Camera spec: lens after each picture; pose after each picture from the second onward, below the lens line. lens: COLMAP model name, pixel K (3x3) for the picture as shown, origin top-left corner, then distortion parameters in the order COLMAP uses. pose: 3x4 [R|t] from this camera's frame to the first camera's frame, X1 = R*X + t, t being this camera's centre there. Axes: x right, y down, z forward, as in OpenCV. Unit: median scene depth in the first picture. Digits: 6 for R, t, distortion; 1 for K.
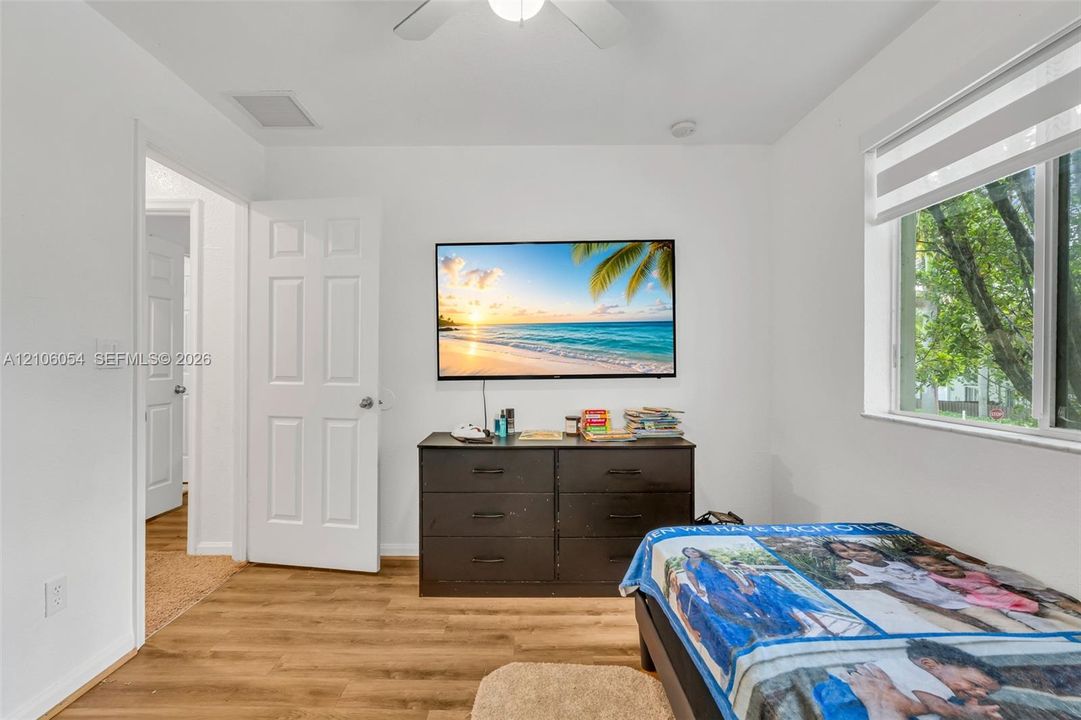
lens RADIAL K [[471.7, 0, 537.2], [0, 471.7, 368.3], [0, 0, 1]] dist [-0.005820, -0.000687]
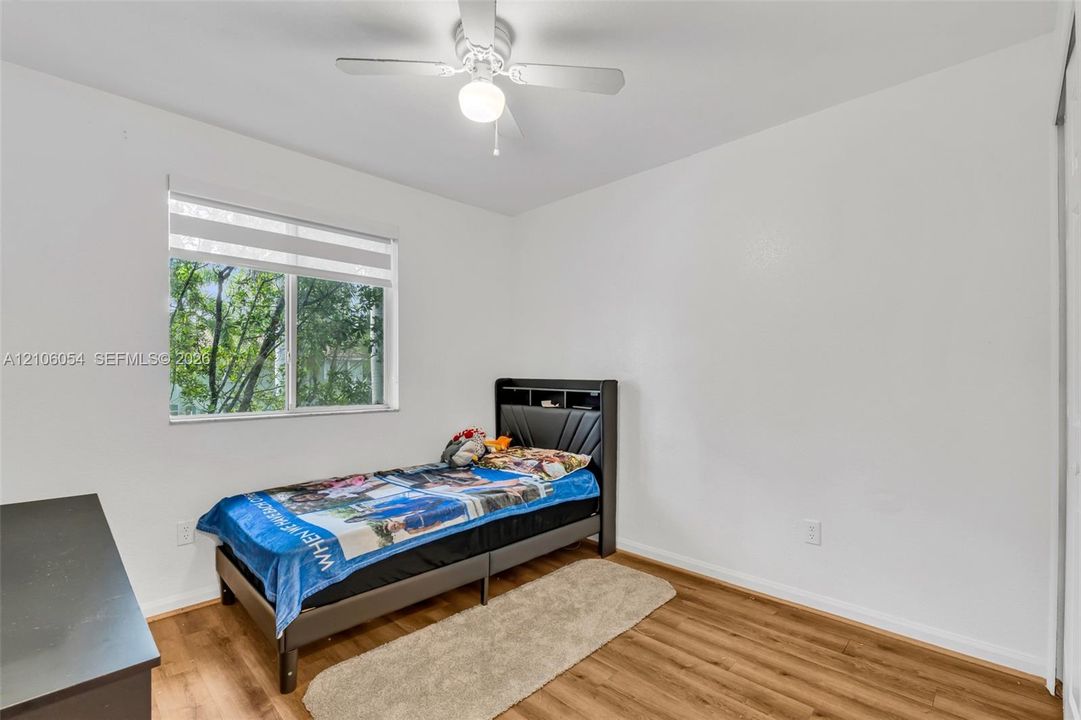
lens RADIAL K [[471.7, 0, 537.1], [0, 471.7, 367.4], [0, 0, 1]] dist [-0.005820, -0.000687]
pose [[-0.706435, 0.004370, 0.707764, -1.125741], [0.007248, 0.999973, 0.001060, -0.044770], [-0.707741, 0.005878, -0.706448, 1.804492]]
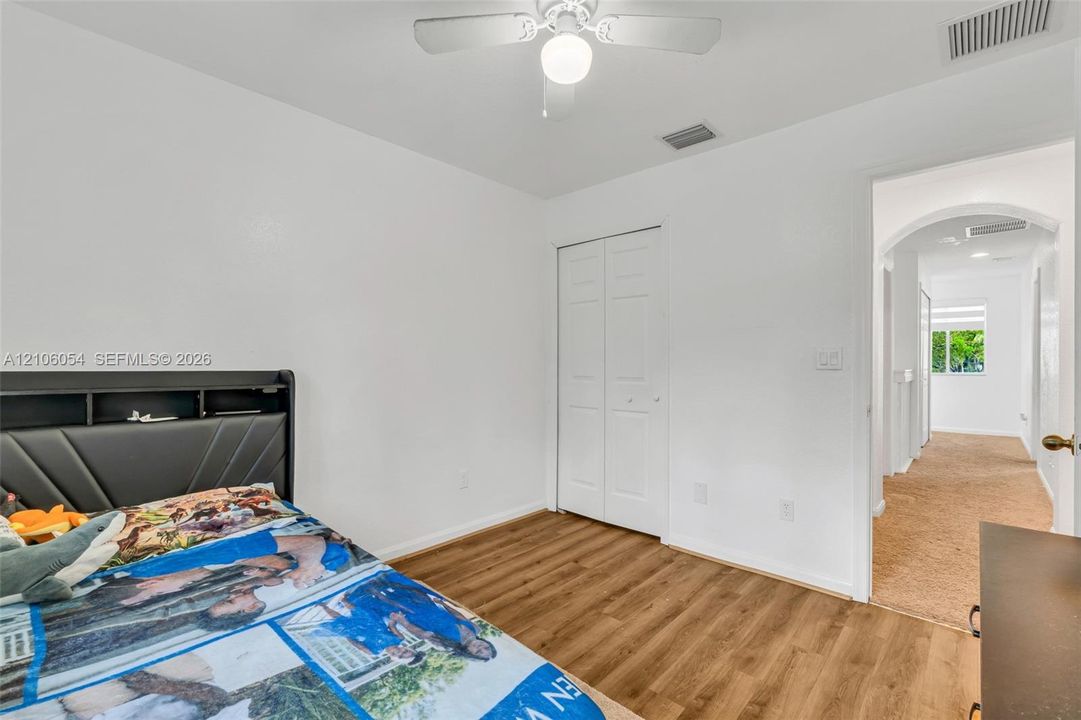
lens RADIAL K [[471.7, 0, 539.1], [0, 471.7, 358.3], [0, 0, 1]] dist [-0.005820, -0.000687]
pose [[-0.699278, -0.010472, -0.714773, 0.873321], [-0.018016, 0.999833, 0.002978, -0.040003], [0.714623, 0.014959, -0.699350, 1.755662]]
